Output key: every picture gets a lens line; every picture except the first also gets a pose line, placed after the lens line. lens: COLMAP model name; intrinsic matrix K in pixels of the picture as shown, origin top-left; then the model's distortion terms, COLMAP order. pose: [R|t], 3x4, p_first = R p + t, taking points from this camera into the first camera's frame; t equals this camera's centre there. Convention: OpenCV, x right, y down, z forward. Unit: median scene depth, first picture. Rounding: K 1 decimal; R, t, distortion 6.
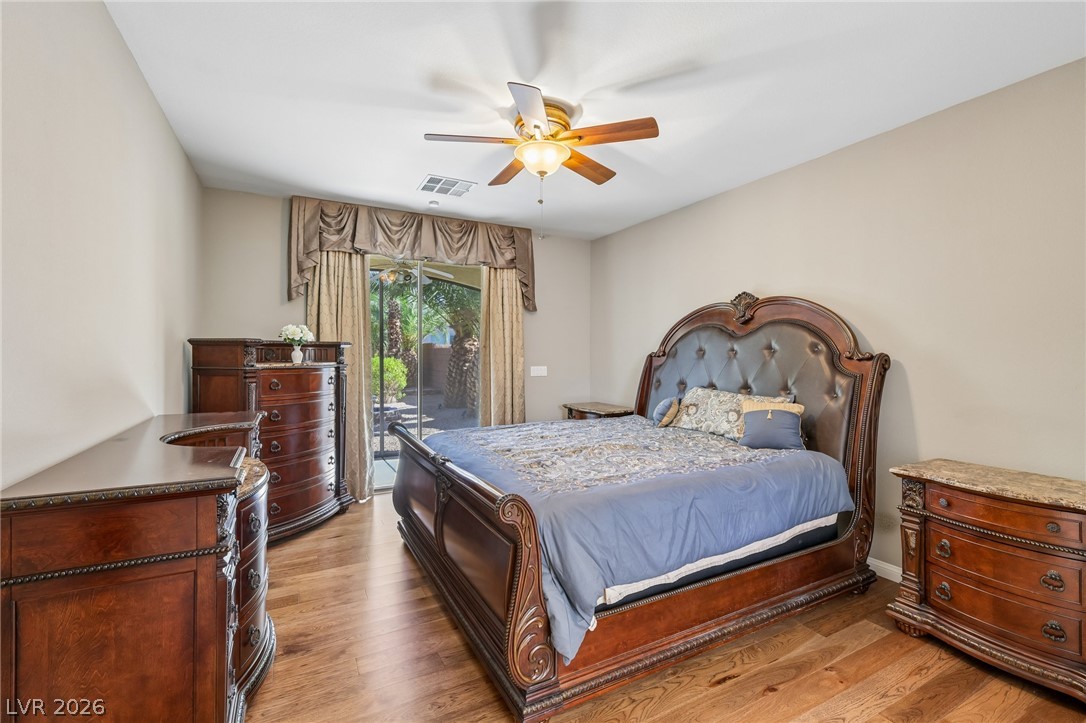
lens RADIAL K [[476.7, 0, 544.4], [0, 476.7, 359.5], [0, 0, 1]] dist [0.001730, -0.000483]
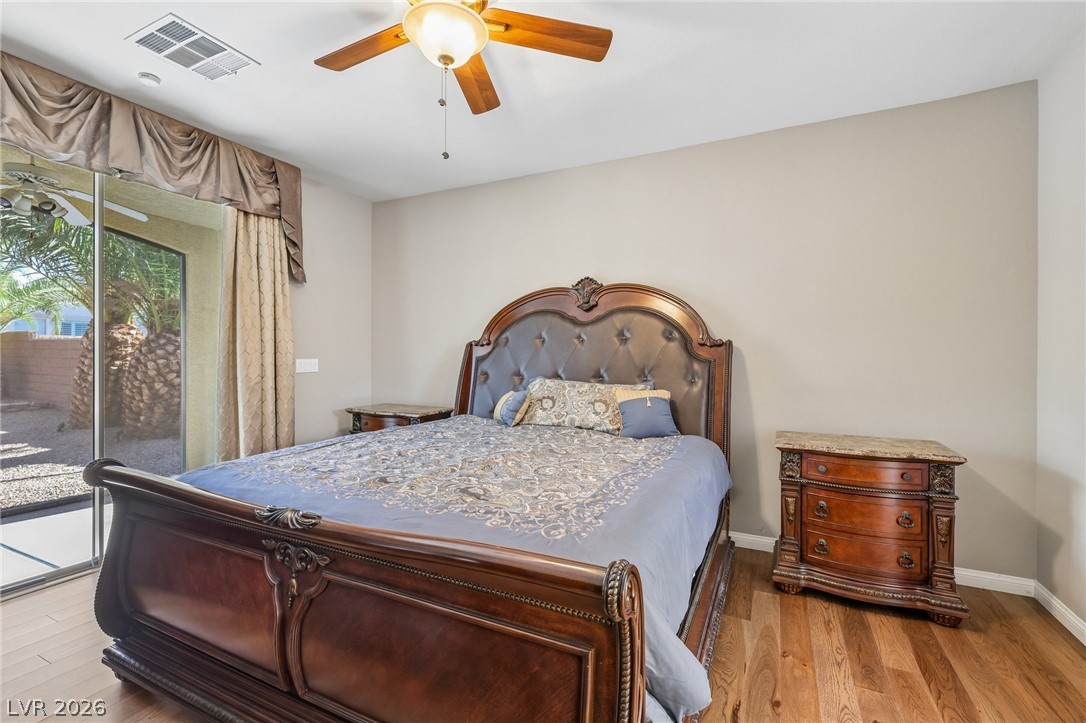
lens RADIAL K [[476.7, 0, 546.1], [0, 476.7, 357.9], [0, 0, 1]] dist [0.001730, -0.000483]
pose [[0.810380, -0.001053, 0.585903, -0.200102], [0.002969, 0.999993, -0.002309, 0.021368], [-0.585896, 0.003611, 0.810378, 0.263718]]
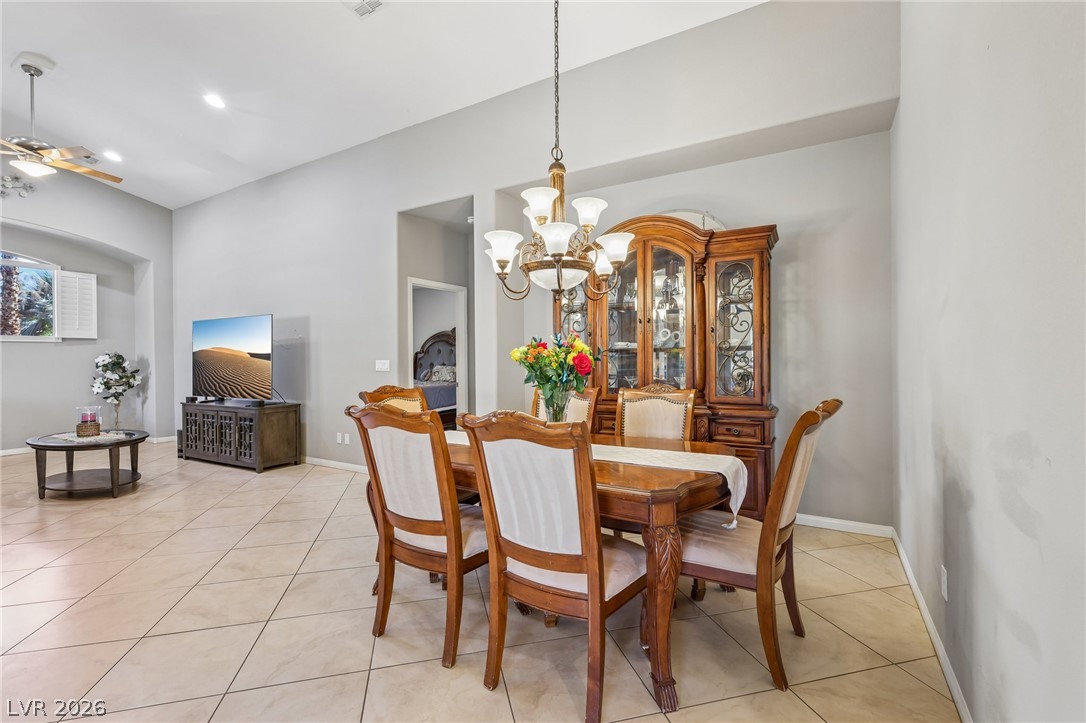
lens RADIAL K [[476.7, 0, 545.1], [0, 476.7, 357.2], [0, 0, 1]] dist [0.001730, -0.000483]
pose [[0.850339, -0.013523, 0.526062, -0.505942], [0.018720, 0.999814, -0.004558, 0.038098], [-0.525902, 0.013724, 0.850434, -1.390734]]
